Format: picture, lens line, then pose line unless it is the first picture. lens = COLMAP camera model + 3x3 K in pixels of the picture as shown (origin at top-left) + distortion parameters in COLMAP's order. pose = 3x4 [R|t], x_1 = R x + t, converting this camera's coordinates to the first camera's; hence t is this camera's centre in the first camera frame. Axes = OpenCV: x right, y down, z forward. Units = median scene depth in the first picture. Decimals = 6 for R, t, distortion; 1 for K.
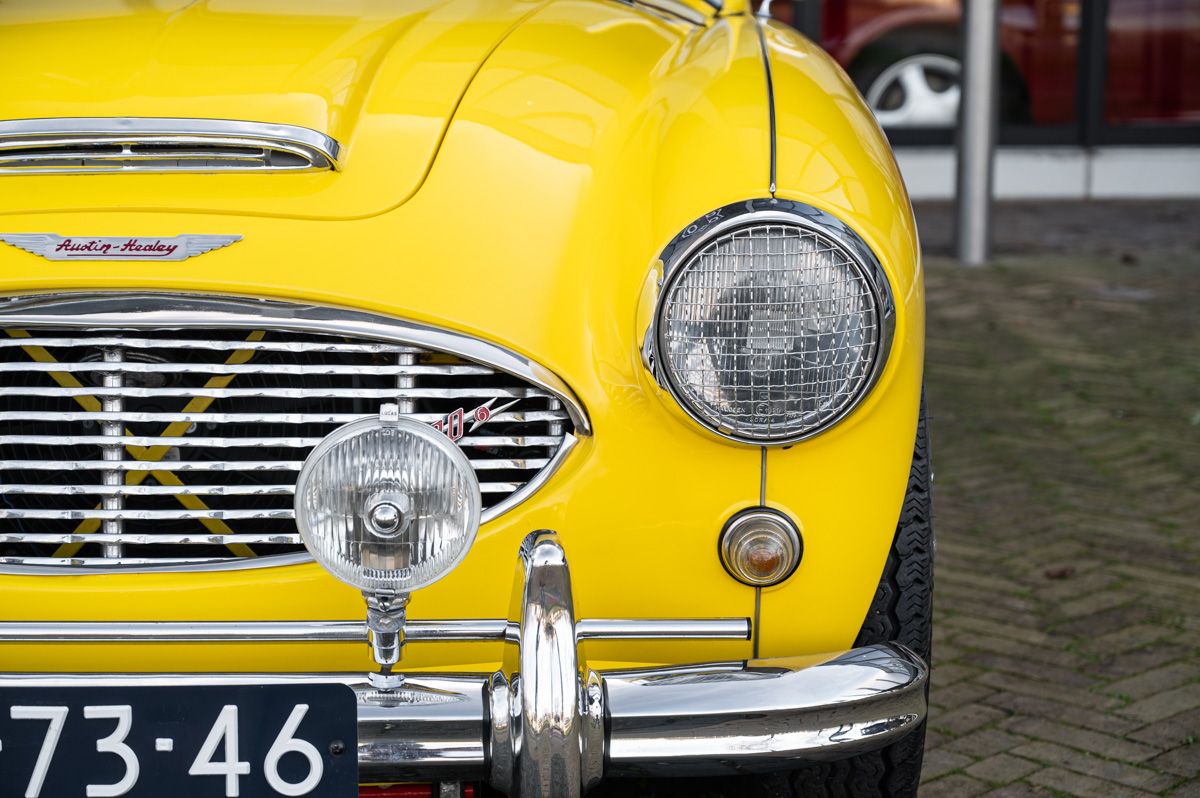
lens RADIAL K [[2683.6, 0, 529.9], [0, 2683.6, 470.3], [0, 0, 1]] dist [0.004352, 0.447259]
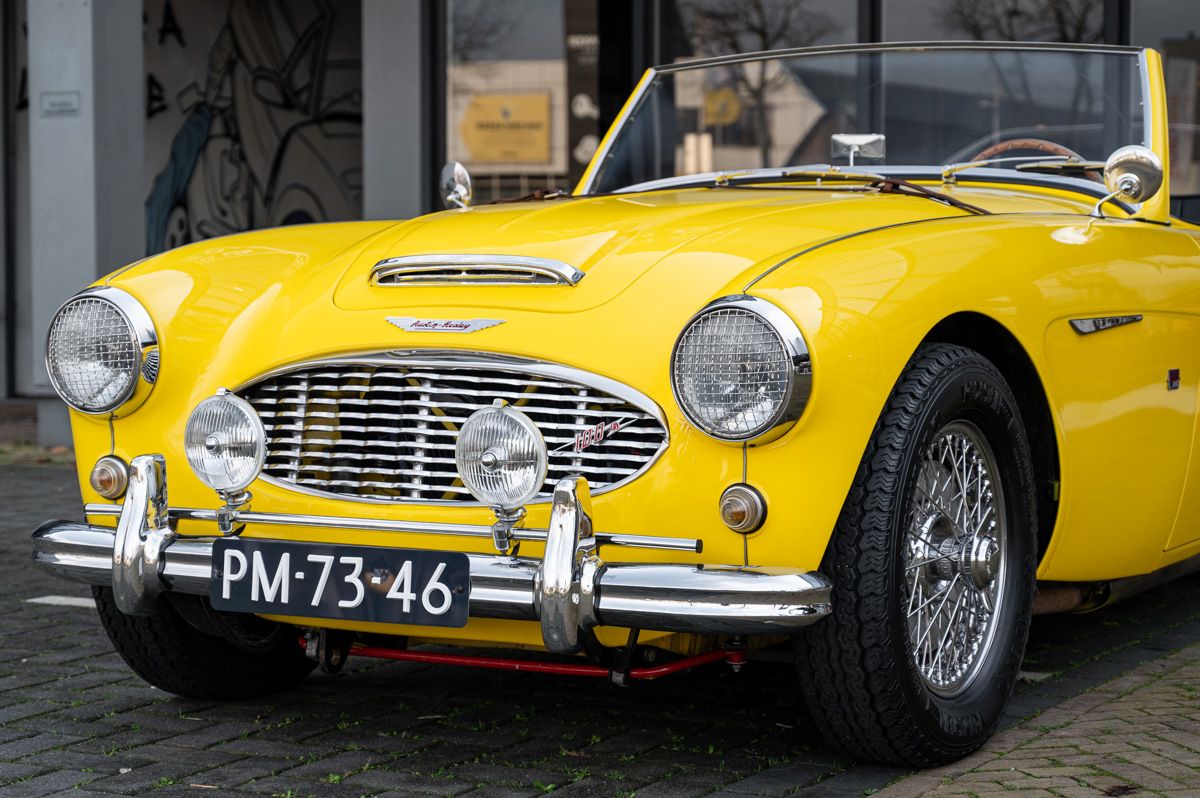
lens RADIAL K [[2904.0, 0, 515.7], [0, 2904.0, 417.9], [0, 0, 1]] dist [0.029273, -0.036476]
pose [[0.860993, 0.033456, -0.507515, 0.907956], [-0.106821, 0.987474, -0.116125, 0.204675], [0.497273, 0.154197, 0.853782, -0.626292]]
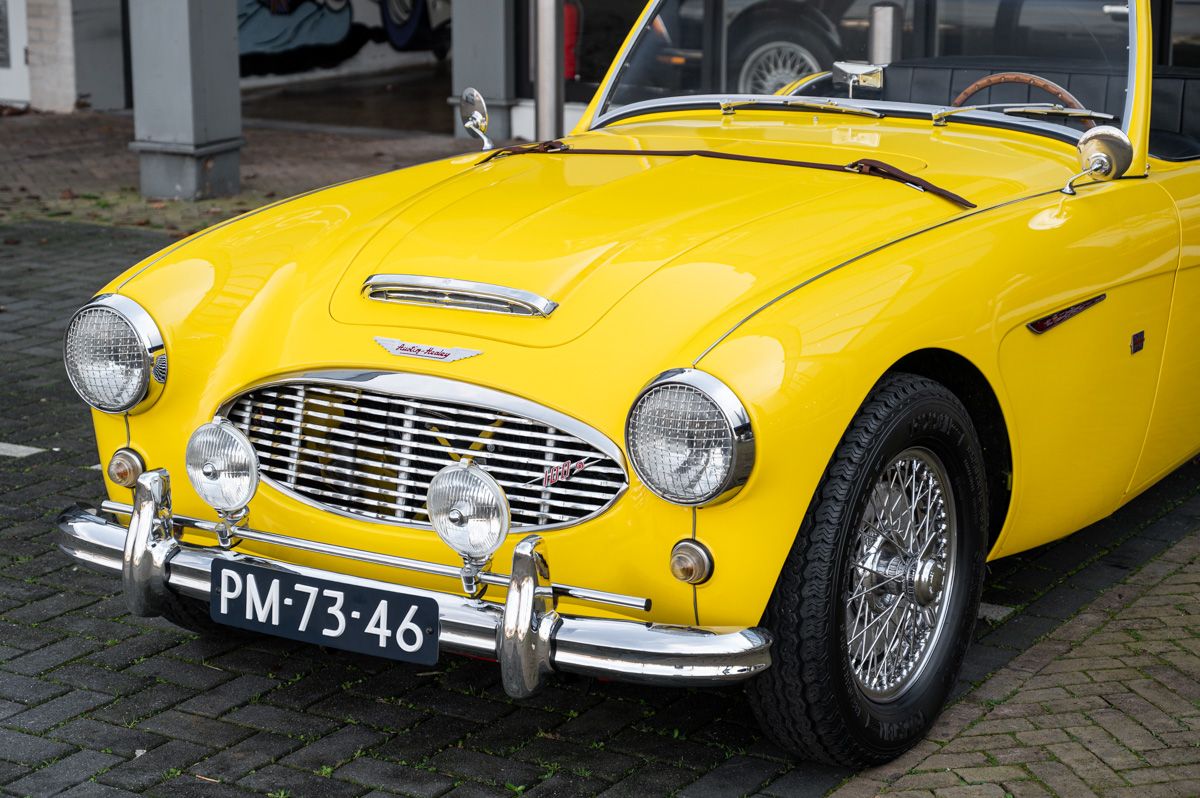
lens RADIAL K [[2683.6, 0, 529.9], [0, 2683.6, 470.3], [0, 0, 1]] dist [0.004352, 0.447259]
pose [[0.837629, 0.130527, -0.530415, 0.968236], [-0.111061, 0.991444, 0.068592, -0.147190], [0.534830, 0.001453, 0.844958, -0.575408]]
